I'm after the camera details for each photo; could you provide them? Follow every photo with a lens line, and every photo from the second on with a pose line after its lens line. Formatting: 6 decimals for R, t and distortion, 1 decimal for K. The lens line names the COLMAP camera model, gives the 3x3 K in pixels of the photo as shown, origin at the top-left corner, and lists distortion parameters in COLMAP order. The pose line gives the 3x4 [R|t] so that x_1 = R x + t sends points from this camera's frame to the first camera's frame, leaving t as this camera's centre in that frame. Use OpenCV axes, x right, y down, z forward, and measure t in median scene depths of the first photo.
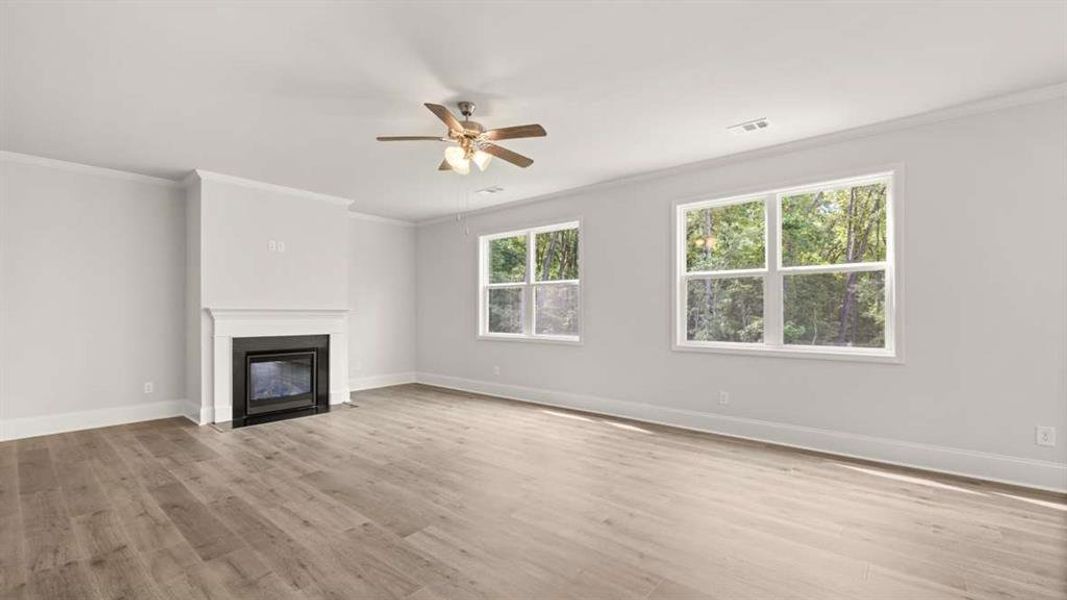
lens RADIAL K [[447.6, 0, 527.5], [0, 447.6, 307.5], [0, 0, 1]] dist [-0.000628, -0.000243]
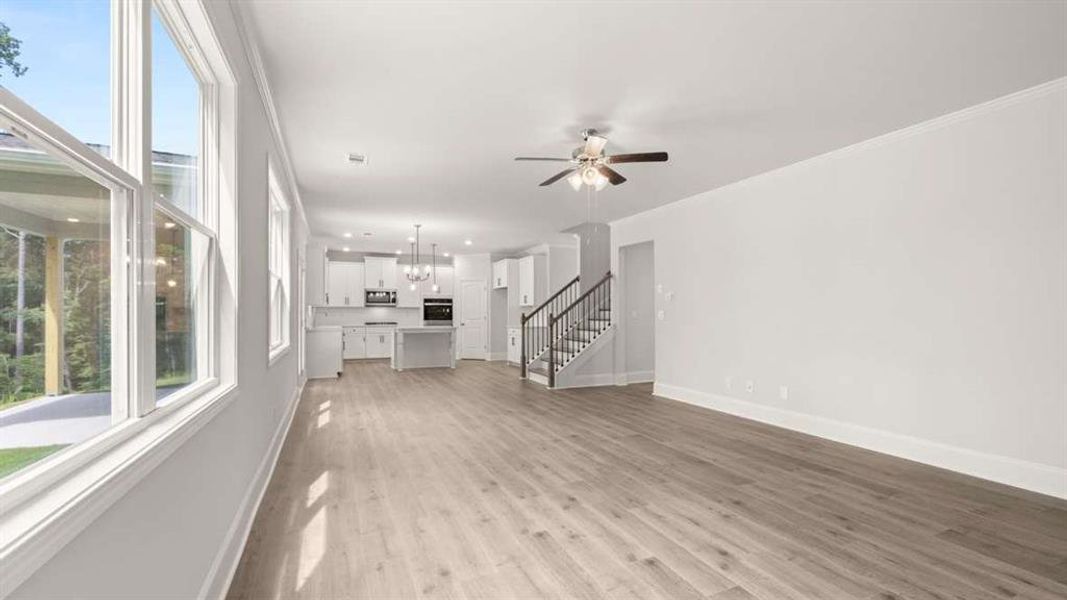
lens RADIAL K [[447.6, 0, 527.5], [0, 447.6, 307.5], [0, 0, 1]] dist [-0.000628, -0.000243]
pose [[-0.897015, 0.004601, 0.441977, -0.420395], [-0.005658, 0.999744, -0.021892, 0.019571], [-0.441965, -0.022138, -0.896759, 1.761406]]
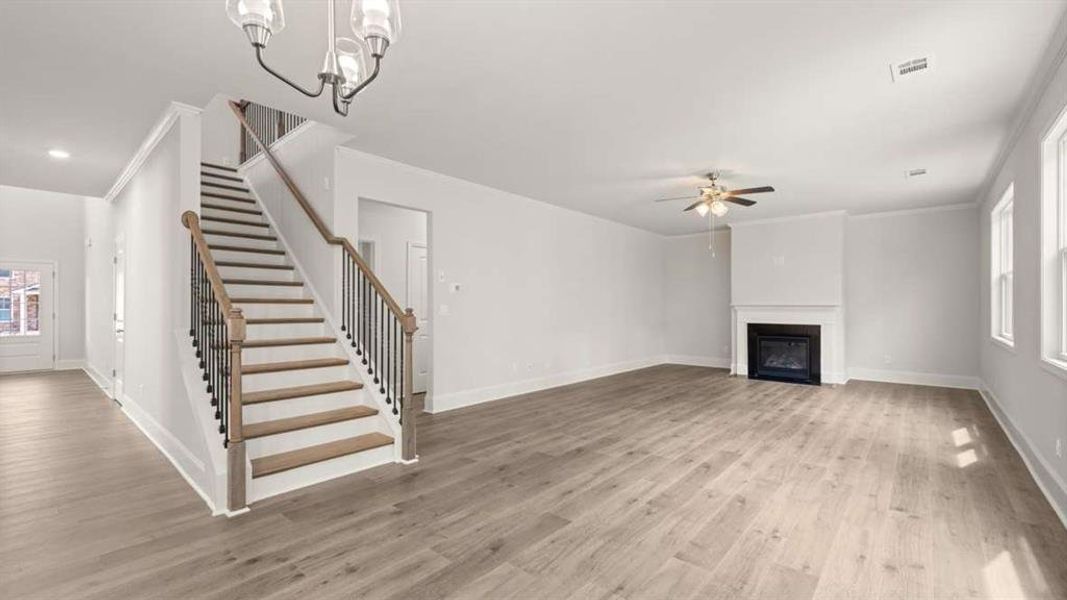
lens RADIAL K [[447.6, 0, 527.5], [0, 447.6, 307.5], [0, 0, 1]] dist [-0.000628, -0.000243]
pose [[-0.022031, -0.001115, -0.999757, 1.201408], [0.012780, 0.999917, -0.001397, 0.004087], [0.999676, -0.012808, -0.022015, 0.330146]]
